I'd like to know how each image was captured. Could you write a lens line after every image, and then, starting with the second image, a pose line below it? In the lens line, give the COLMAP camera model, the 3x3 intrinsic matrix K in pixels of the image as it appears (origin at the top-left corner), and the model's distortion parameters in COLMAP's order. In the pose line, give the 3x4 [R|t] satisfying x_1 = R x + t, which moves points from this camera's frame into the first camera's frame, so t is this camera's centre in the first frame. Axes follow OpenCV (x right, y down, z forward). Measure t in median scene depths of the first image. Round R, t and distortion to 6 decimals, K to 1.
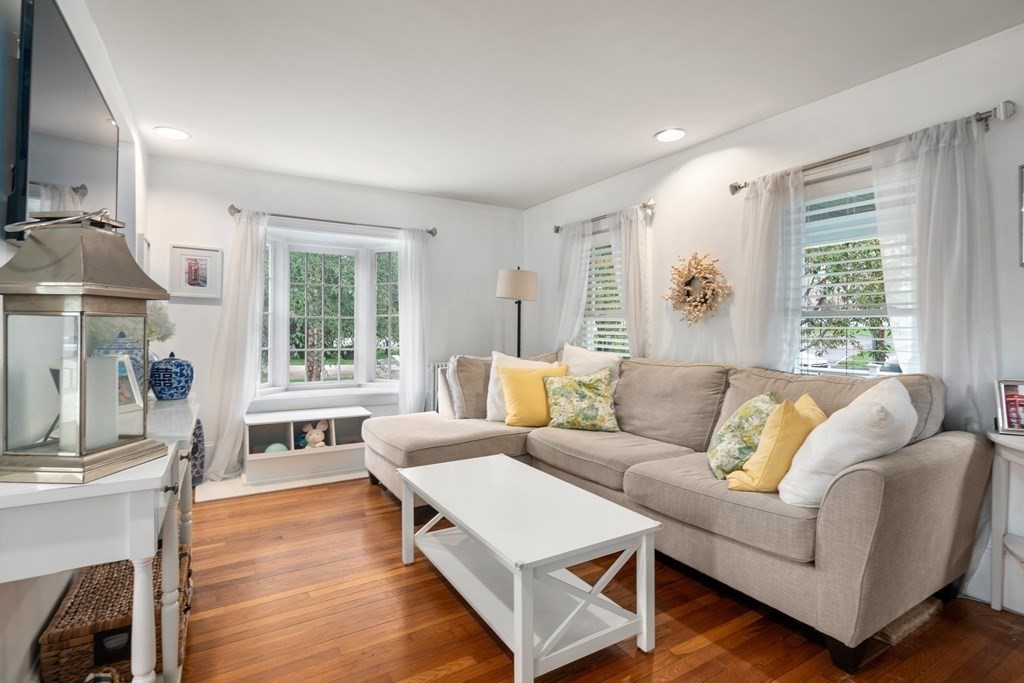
lens RADIAL K [[499.7, 0, 516.4], [0, 499.7, 325.6], [0, 0, 1]] dist [0.011554, 0.000593]
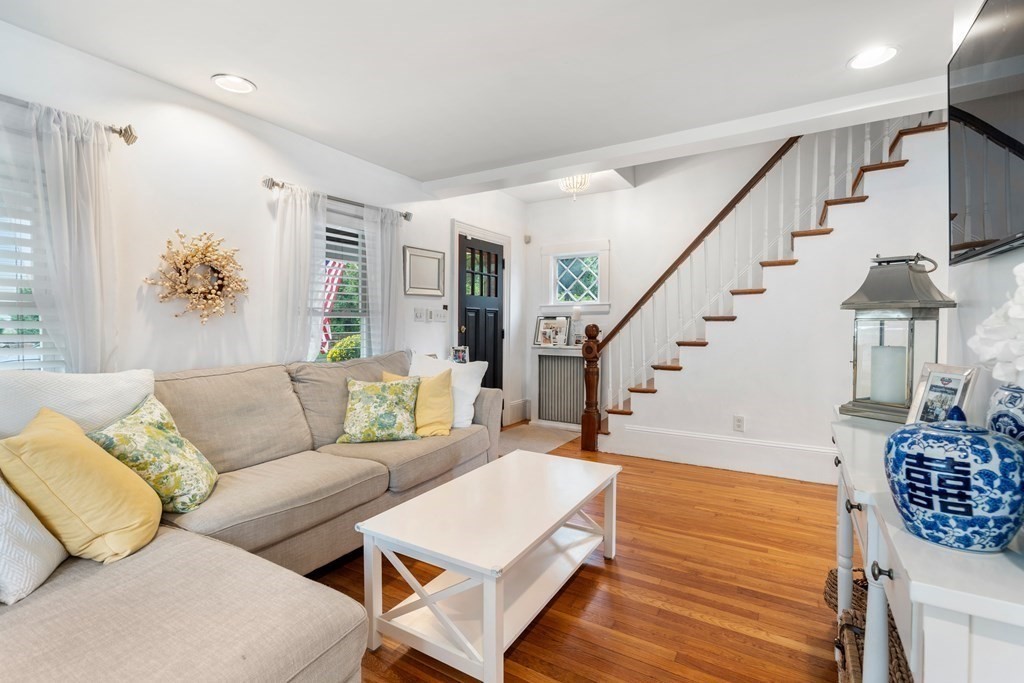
lens RADIAL K [[466.9, 0, 507.1], [0, 466.9, 334.8], [0, 0, 1]] dist [-0.000808, 0.000149]
pose [[-0.454660, -0.024696, 0.890323, -0.657072], [-0.003030, 0.999653, 0.026181, -0.003230], [-0.890660, 0.009206, -0.454577, 1.119612]]
